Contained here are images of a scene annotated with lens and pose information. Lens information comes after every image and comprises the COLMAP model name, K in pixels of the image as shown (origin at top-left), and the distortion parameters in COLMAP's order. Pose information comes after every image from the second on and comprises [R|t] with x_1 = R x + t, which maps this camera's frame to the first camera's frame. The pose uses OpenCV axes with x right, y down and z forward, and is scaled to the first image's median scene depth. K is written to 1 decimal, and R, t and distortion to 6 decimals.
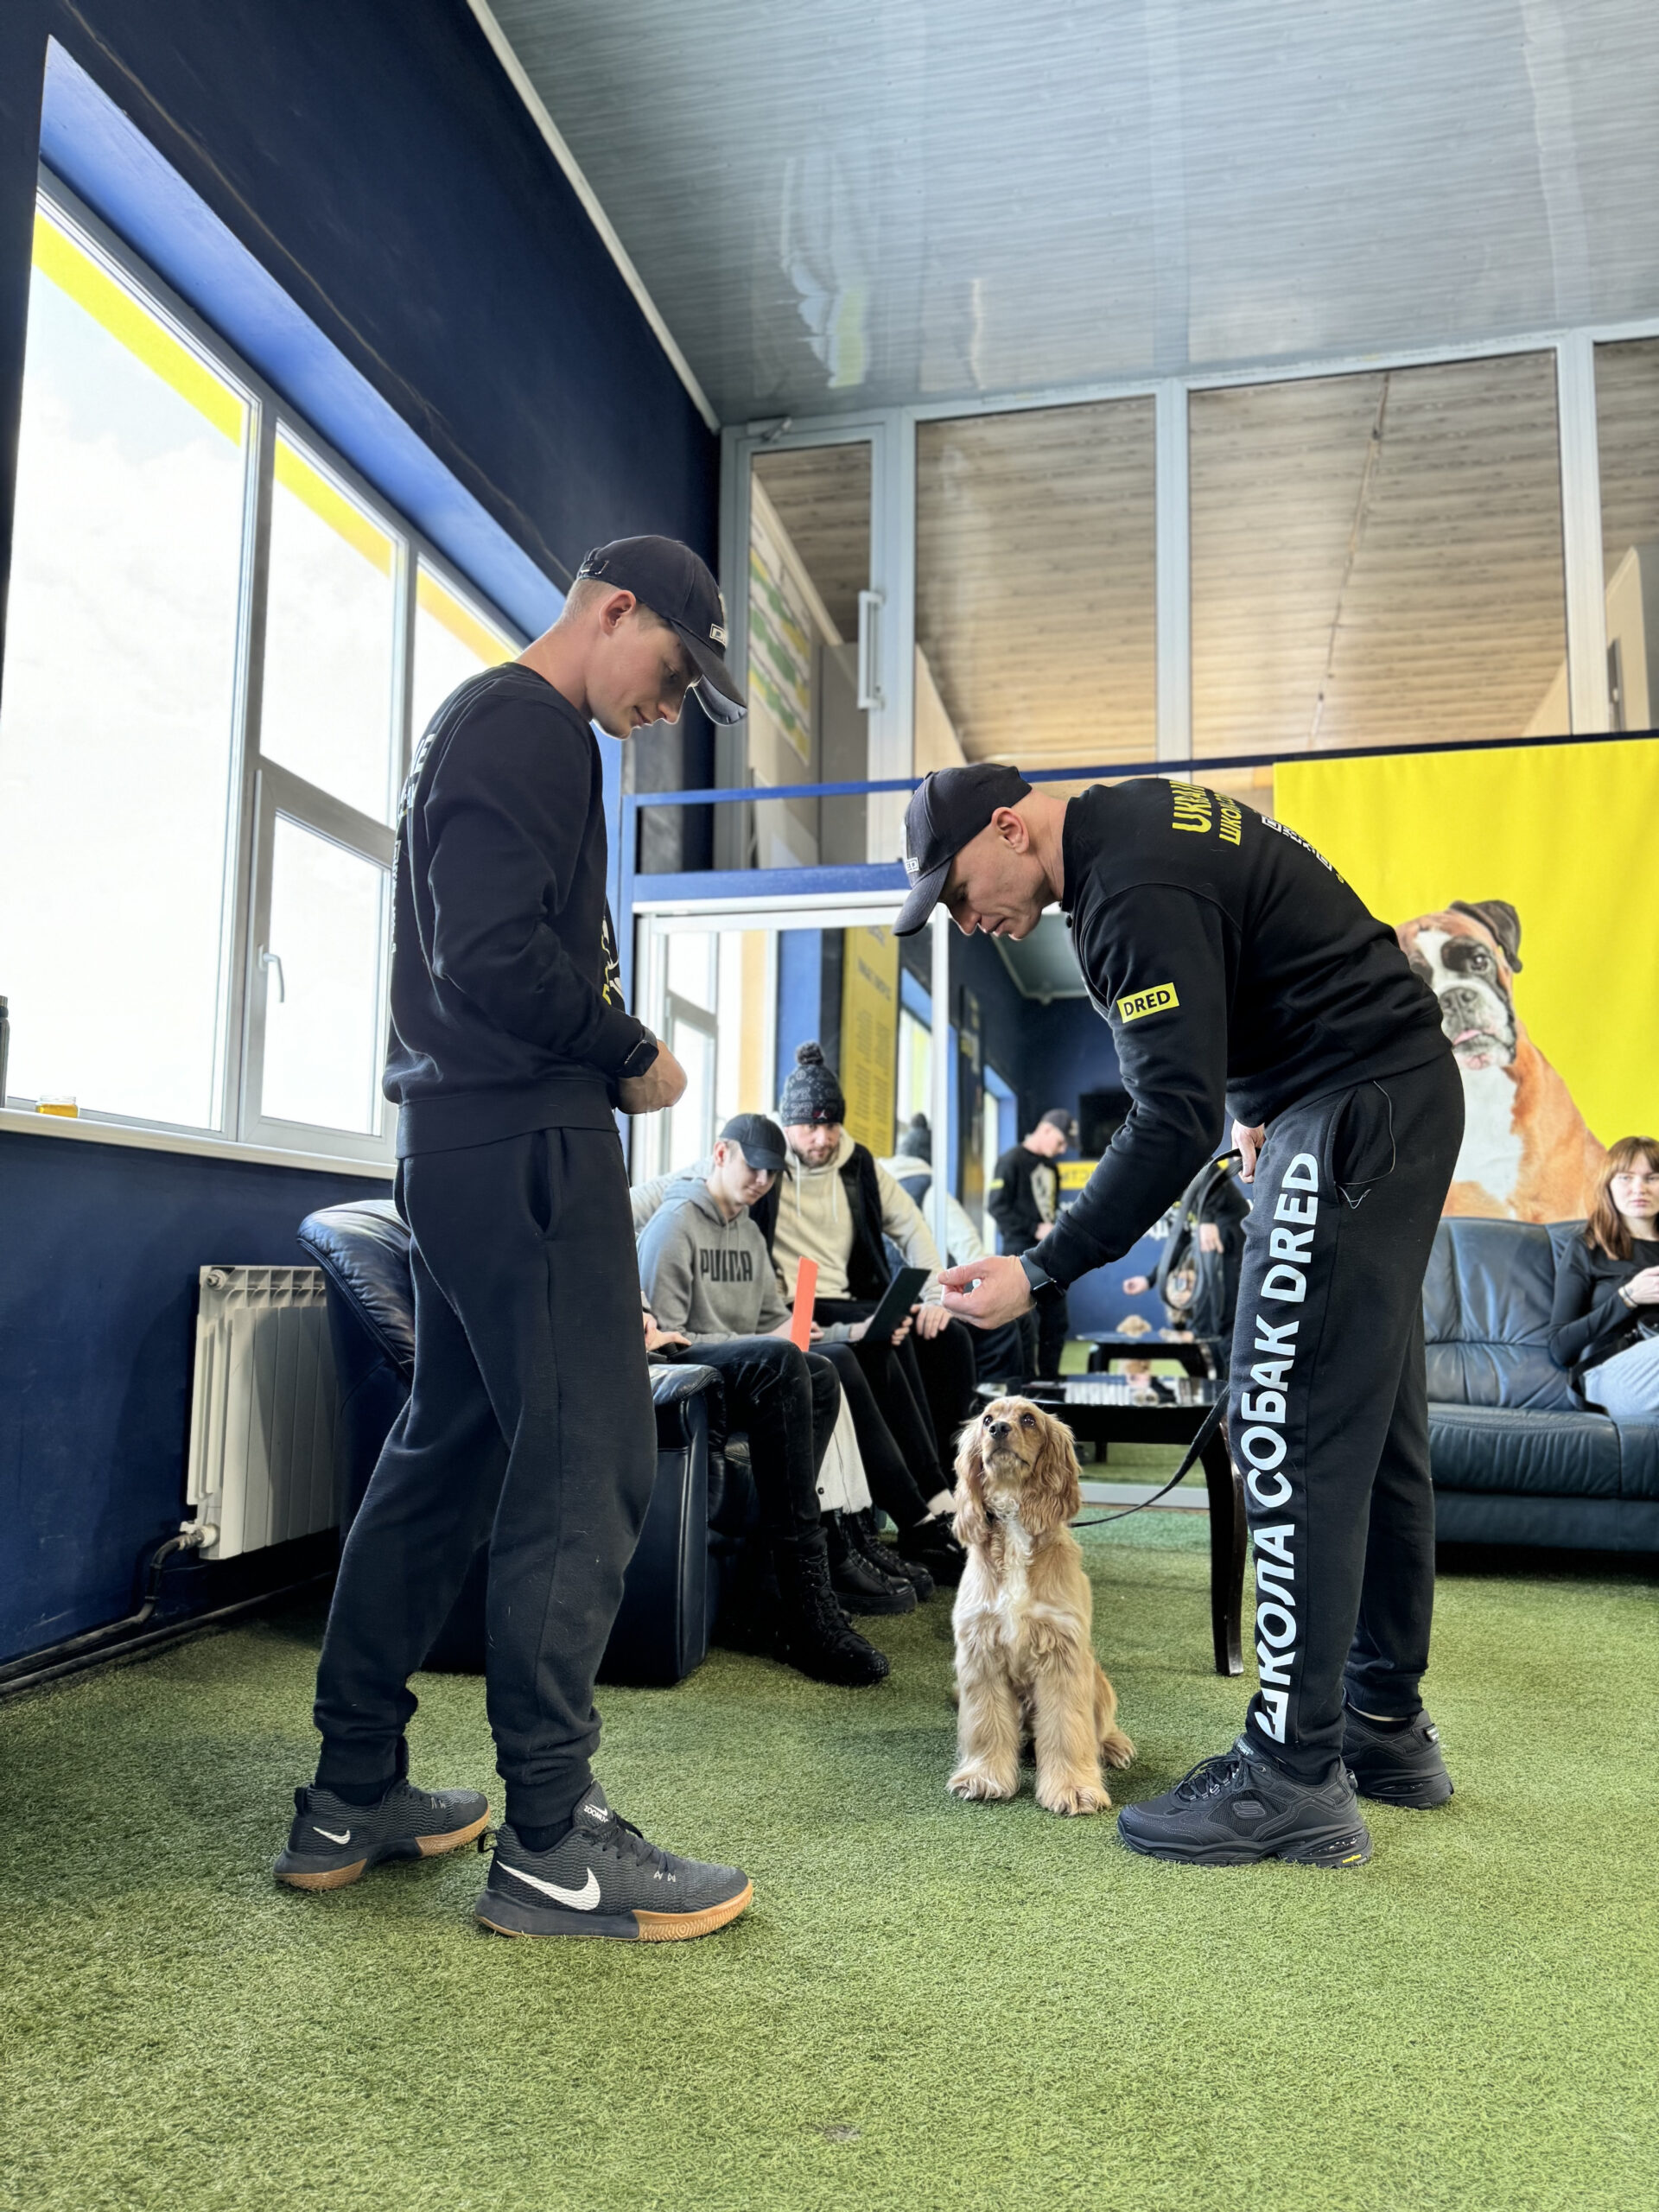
lens RADIAL K [[1568.5, 0, 828.1], [0, 1568.5, 1115.6], [0, 0, 1]] dist [0.010229, -0.002748]
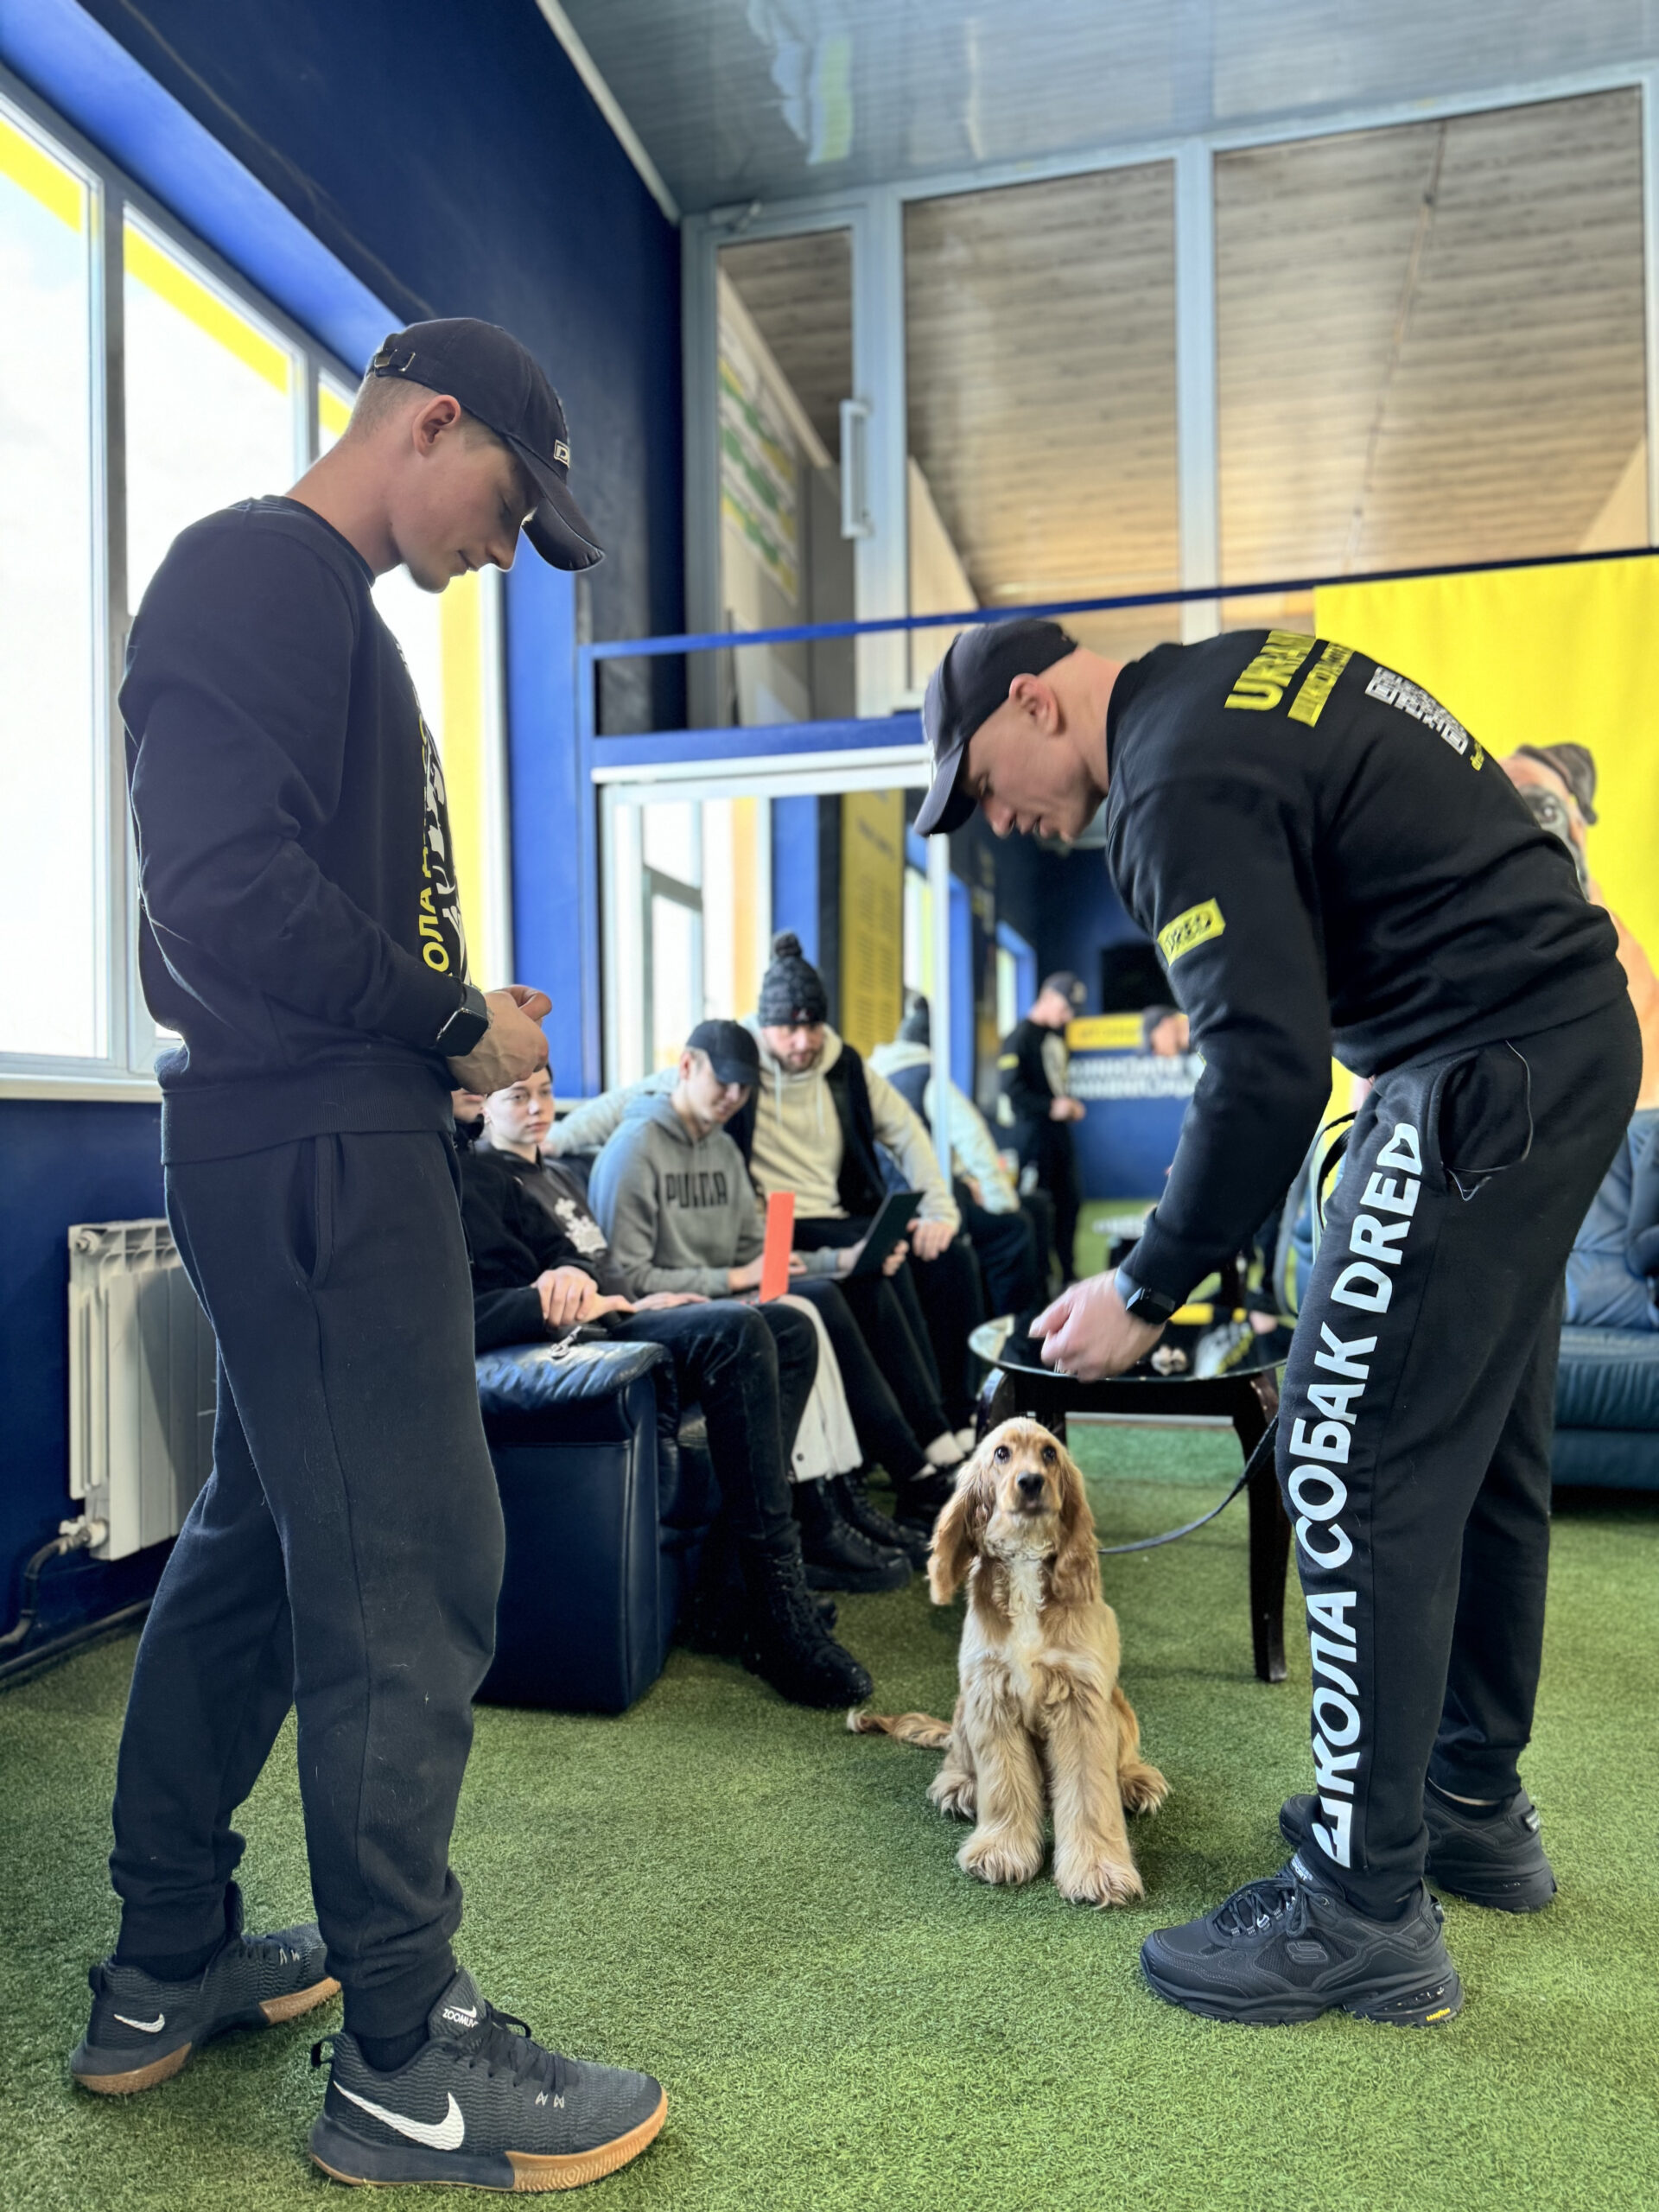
lens RADIAL K [[1563.1, 0, 824.4], [0, 1563.1, 1118.3], [0, 0, 1]] dist [0.031862, -0.033897]
pose [[0.999547, -0.024802, -0.017035, 0.019982], [0.026320, 0.995069, 0.095629, -0.023096], [0.014579, -0.096034, 0.995271, 0.101386]]
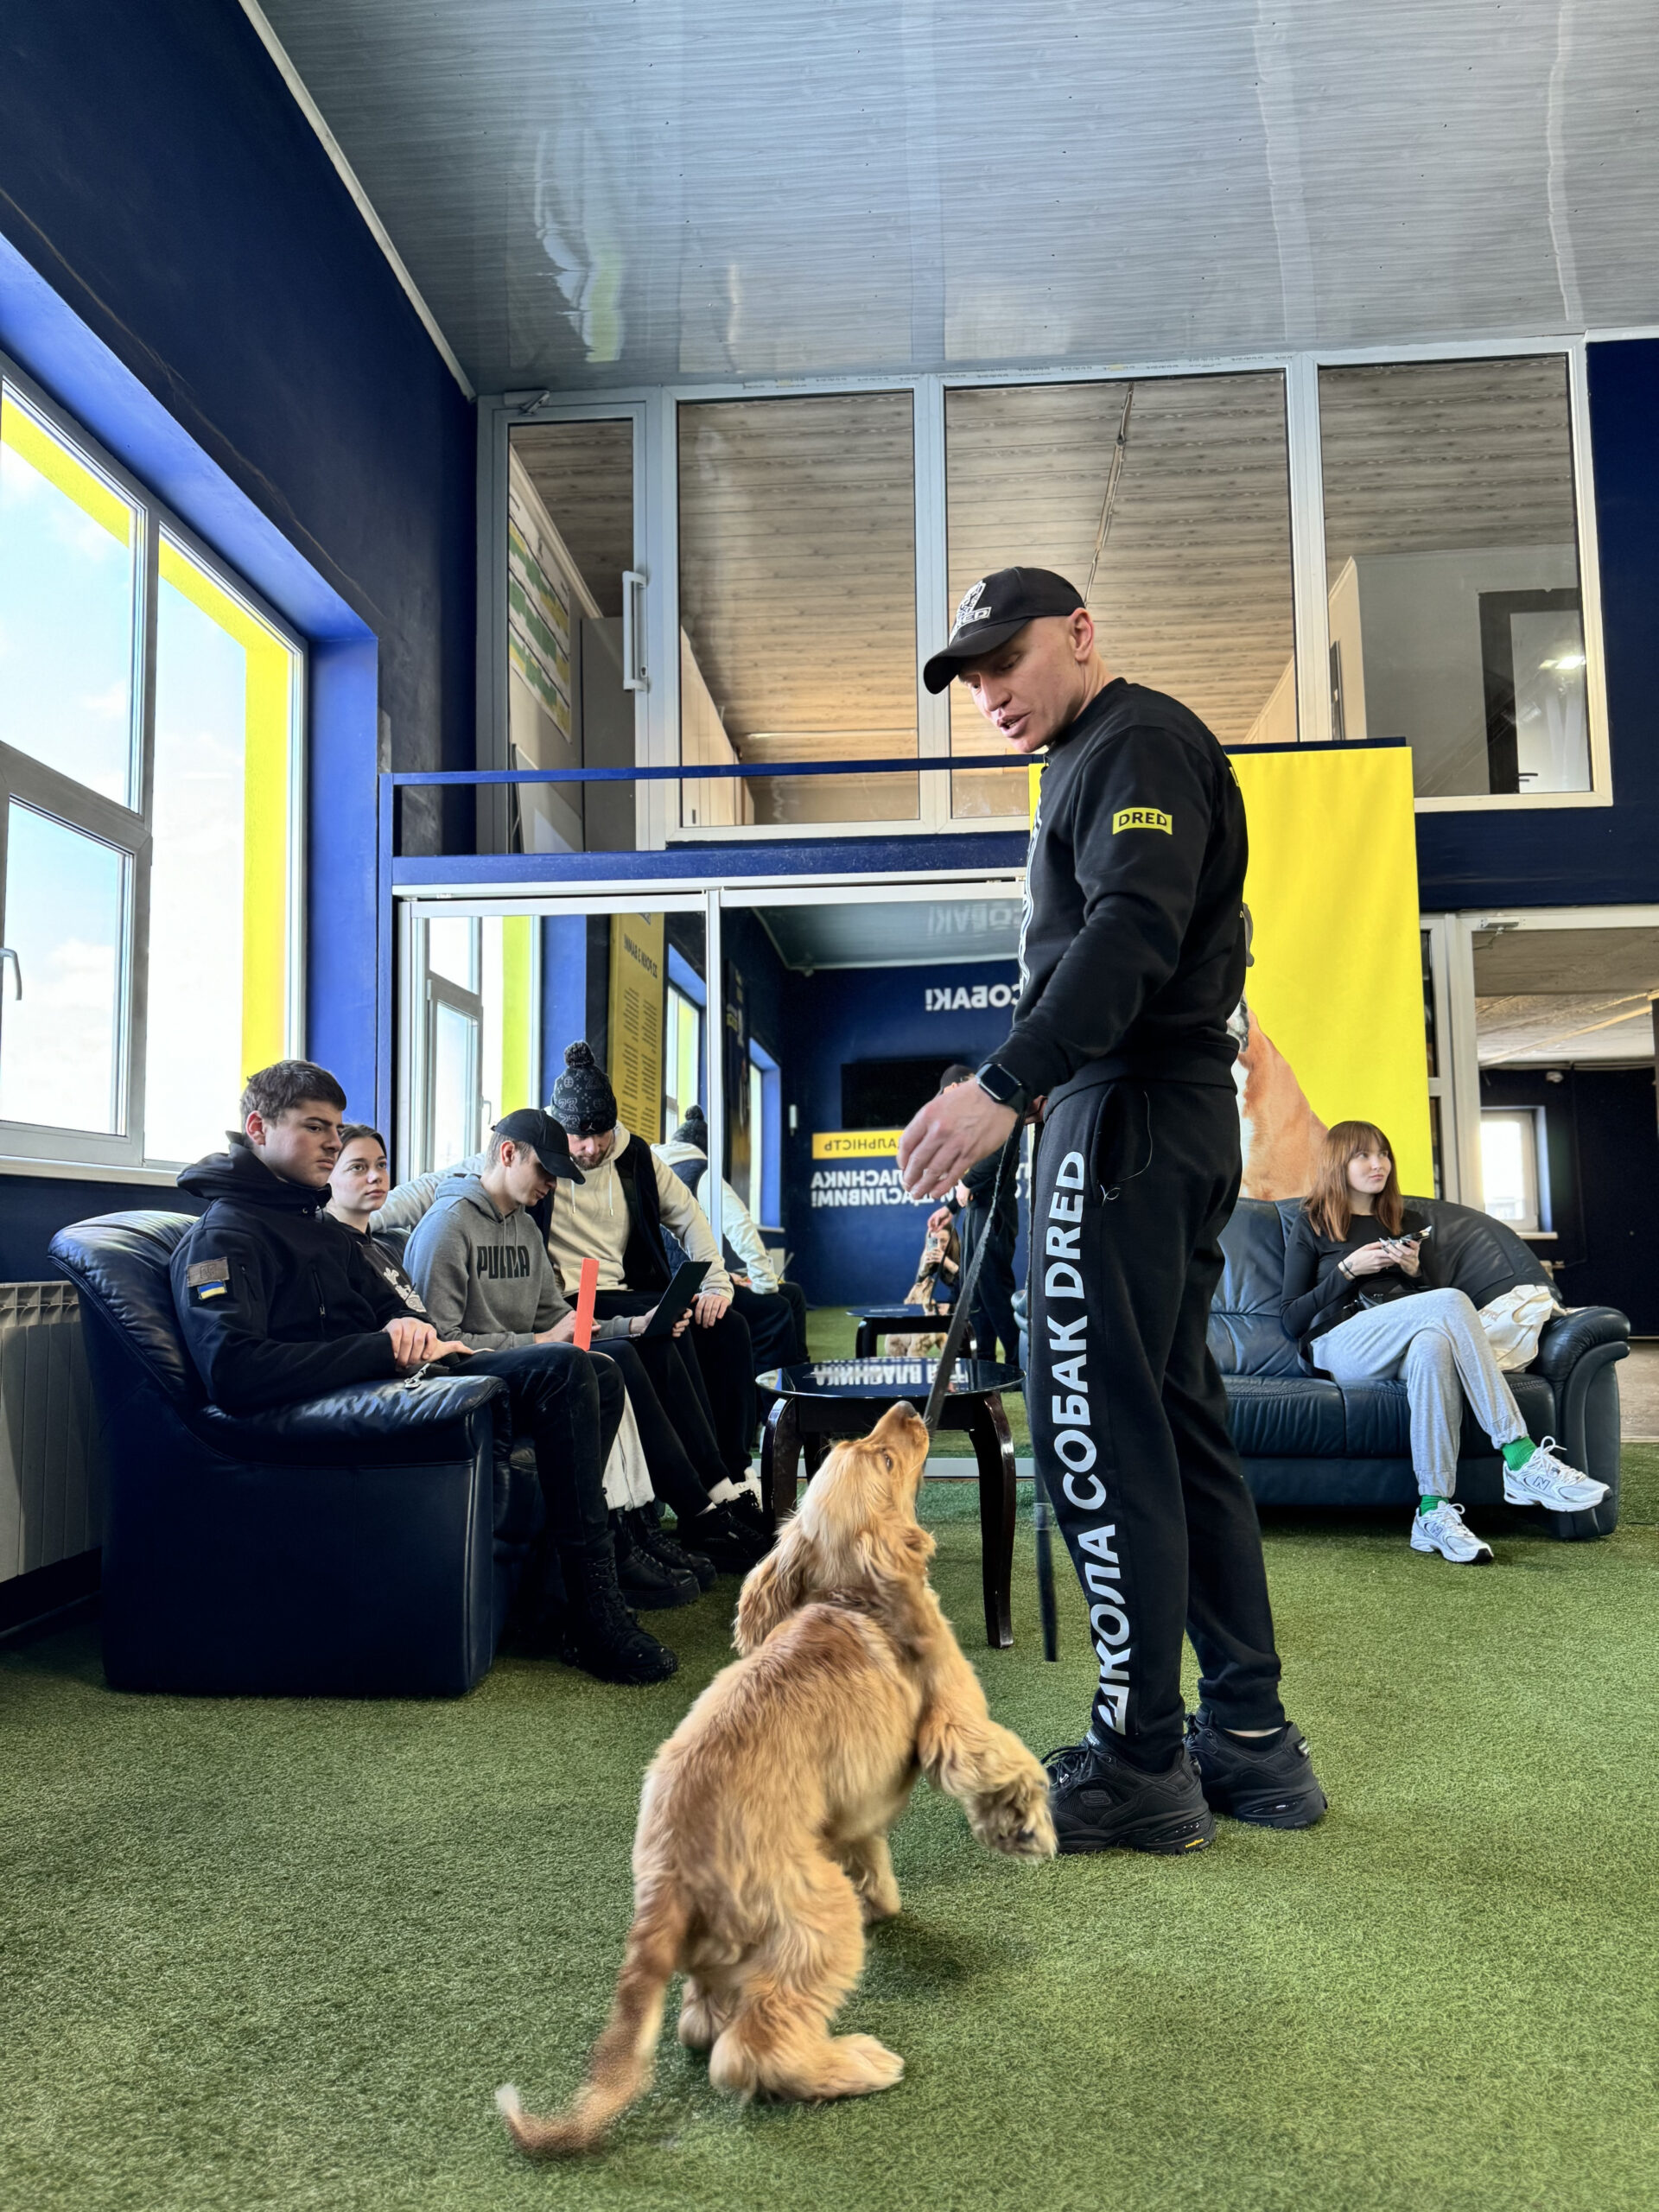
lens RADIAL K [[1563.1, 0, 824.4], [0, 1563.1, 1118.3], [0, 0, 1]] dist [0.031862, -0.033897]
pose [[0.988489, -0.011859, 0.150824, -0.009730], [0.008392, 0.999686, 0.023605, -0.015064], [-0.151057, -0.022068, 0.988279, -0.009003]]
